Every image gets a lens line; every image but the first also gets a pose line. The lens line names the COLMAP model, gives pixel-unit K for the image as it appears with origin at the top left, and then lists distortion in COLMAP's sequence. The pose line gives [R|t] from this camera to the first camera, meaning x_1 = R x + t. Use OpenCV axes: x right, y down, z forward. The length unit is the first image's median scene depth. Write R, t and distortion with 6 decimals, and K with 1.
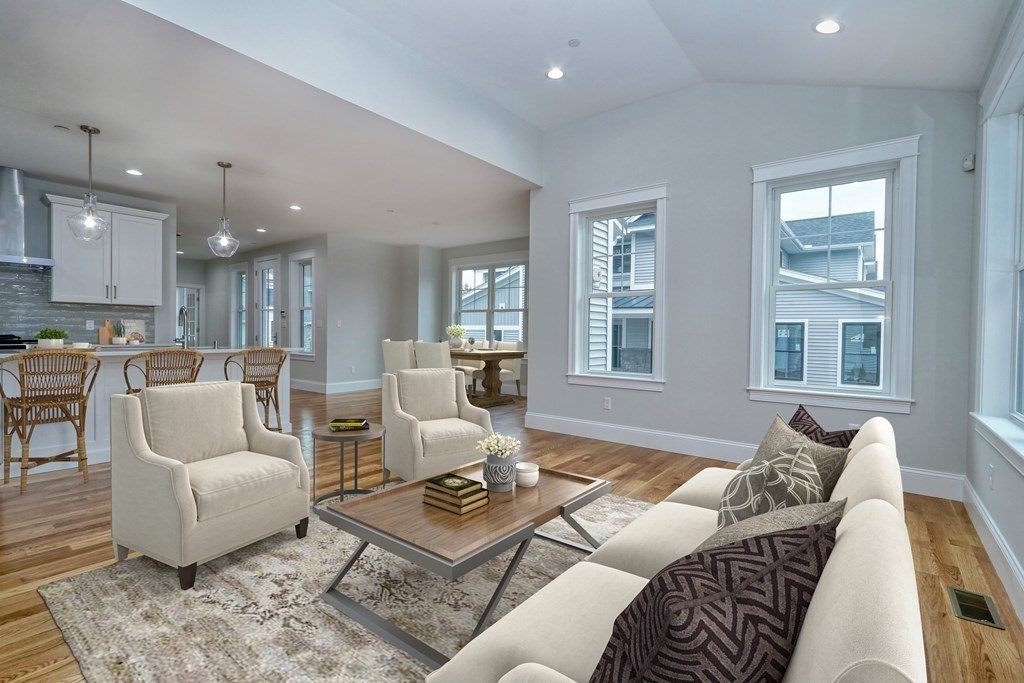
lens RADIAL K [[474.2, 0, 516.2], [0, 474.2, 339.6], [0, 0, 1]] dist [0.020056, 0.000117]
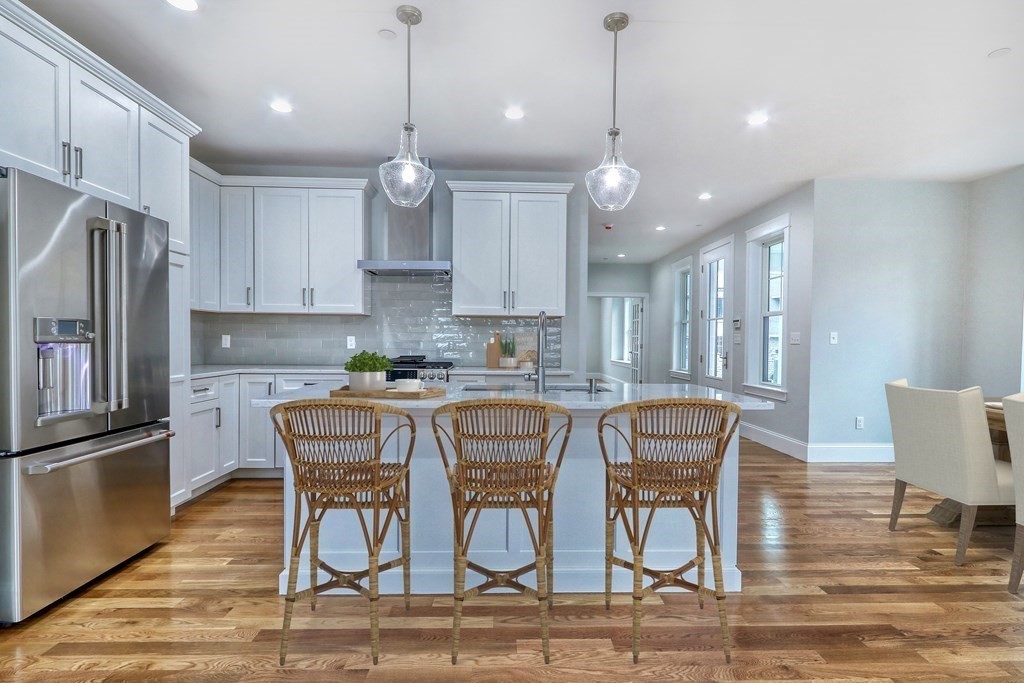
lens RADIAL K [[474.2, 0, 523.4], [0, 474.2, 346.2], [0, 0, 1]] dist [0.020056, 0.000117]
pose [[0.632573, 0.009750, -0.774439, -0.187502], [-0.018079, 0.999834, -0.002180, -0.018604], [0.774290, 0.015380, 0.632645, 0.405737]]
